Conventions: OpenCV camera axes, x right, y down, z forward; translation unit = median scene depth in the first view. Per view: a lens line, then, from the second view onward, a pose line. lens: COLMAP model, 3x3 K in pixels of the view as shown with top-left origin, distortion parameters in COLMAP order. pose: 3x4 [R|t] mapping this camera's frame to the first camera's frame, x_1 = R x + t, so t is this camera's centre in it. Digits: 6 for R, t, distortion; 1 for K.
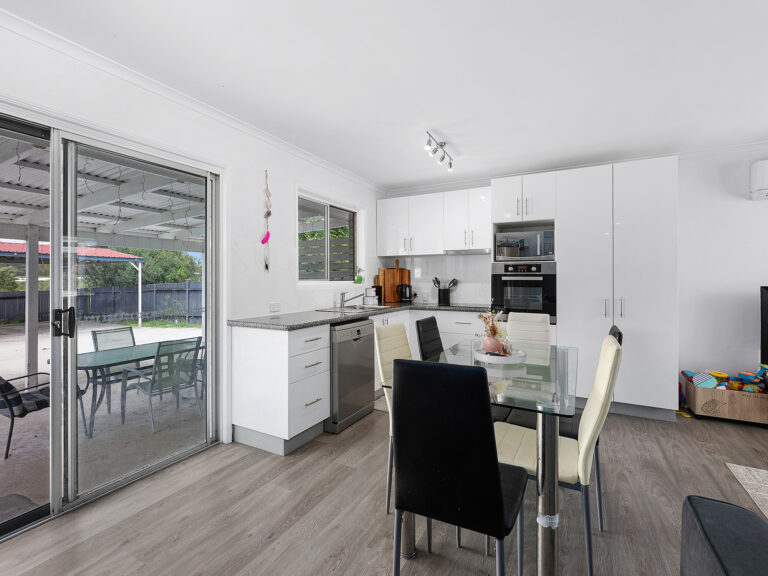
lens RADIAL K [[355.9, 0, 380.3], [0, 355.9, 280.6], [0, 0, 1]] dist [0.000387, -0.000857]
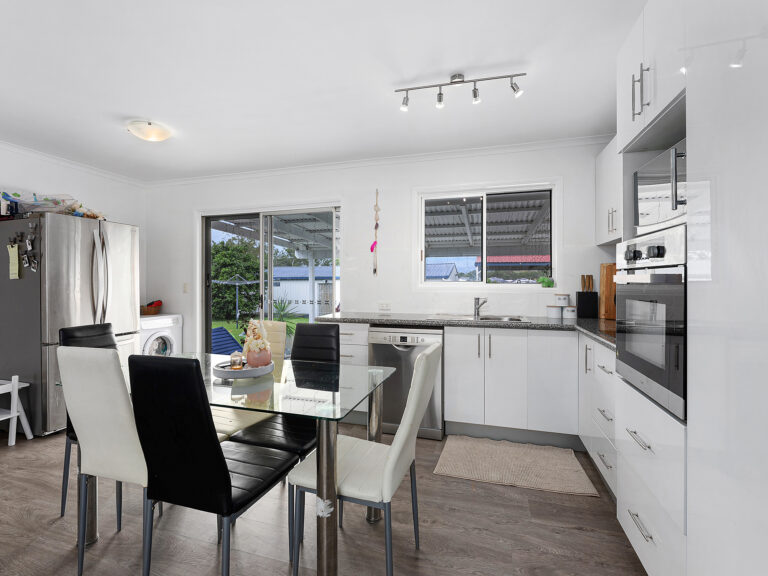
lens RADIAL K [[355.9, 0, 385.8], [0, 355.9, 285.4], [0, 0, 1]] dist [0.000387, -0.000857]
pose [[0.225708, 0.004867, -0.974183, 0.263651], [-0.005439, 0.999978, 0.003736, 0.001311], [0.974180, 0.004455, 0.225729, 0.240896]]
